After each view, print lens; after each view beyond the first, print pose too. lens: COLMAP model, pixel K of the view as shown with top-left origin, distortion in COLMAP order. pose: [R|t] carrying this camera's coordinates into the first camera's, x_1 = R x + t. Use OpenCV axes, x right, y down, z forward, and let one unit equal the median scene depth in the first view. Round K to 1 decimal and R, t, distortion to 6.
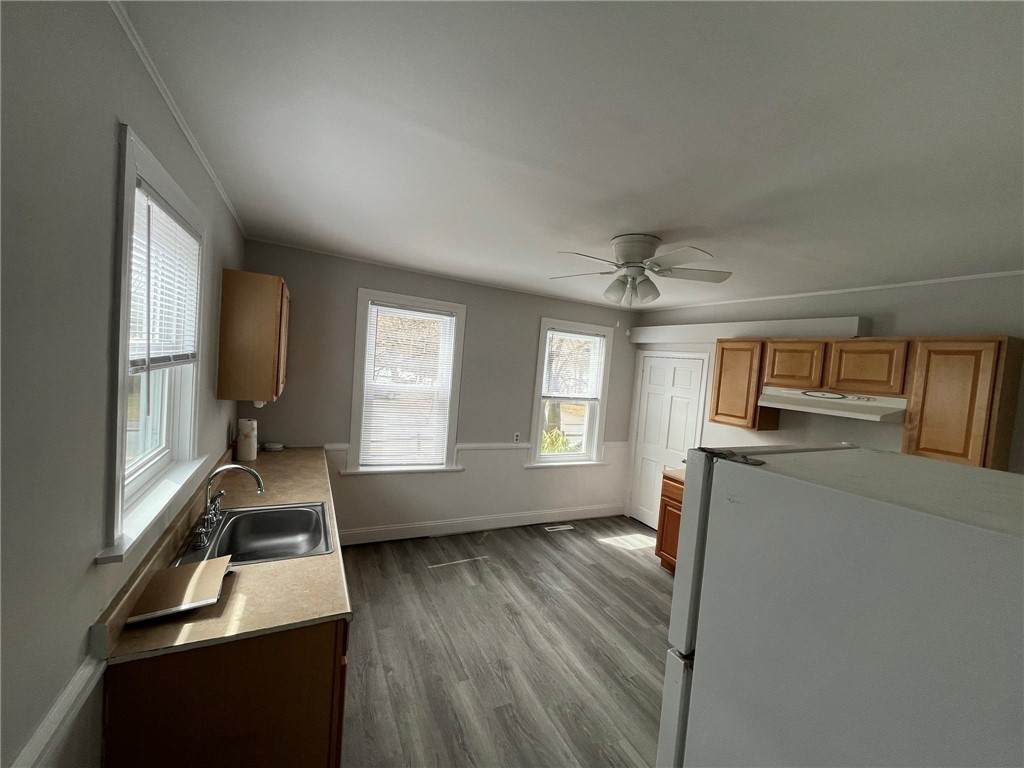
lens RADIAL K [[410.6, 0, 513.8], [0, 410.6, 381.8], [0, 0, 1]] dist [-0.000374, -0.000021]
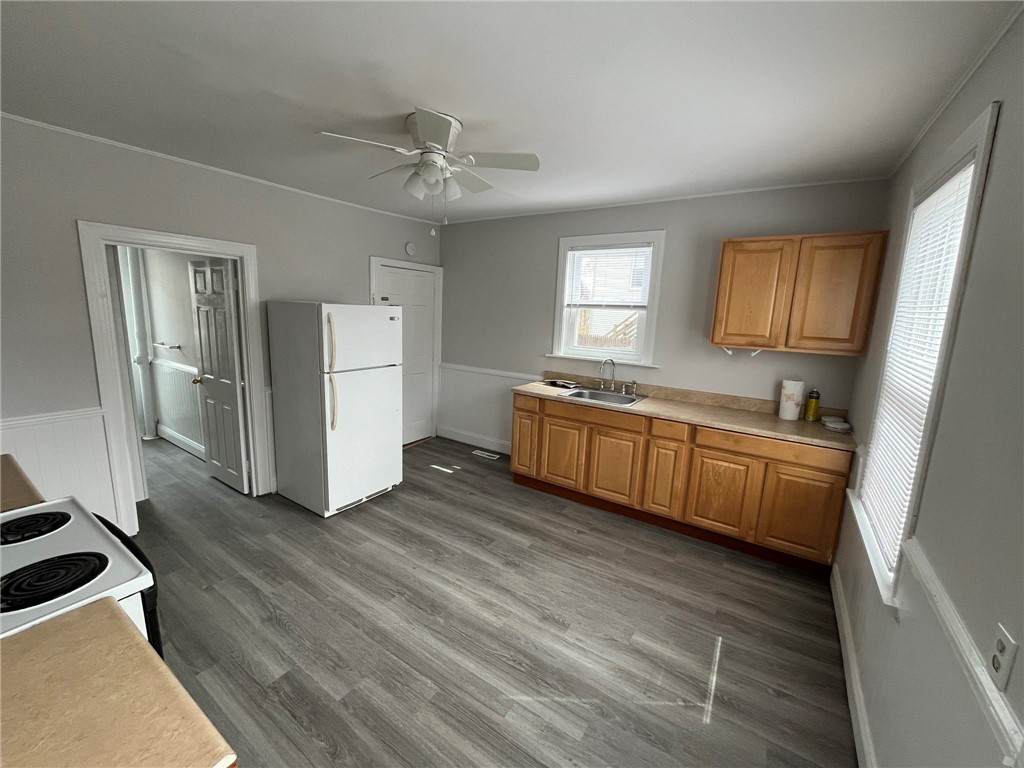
lens RADIAL K [[410.6, 0, 513.3], [0, 410.6, 380.3], [0, 0, 1]] dist [-0.000374, -0.000021]
pose [[-0.861501, -0.035544, -0.506510, 0.467470], [-0.139119, 0.975897, 0.168139, 0.018105], [0.488325, 0.215317, -0.845682, 1.558467]]
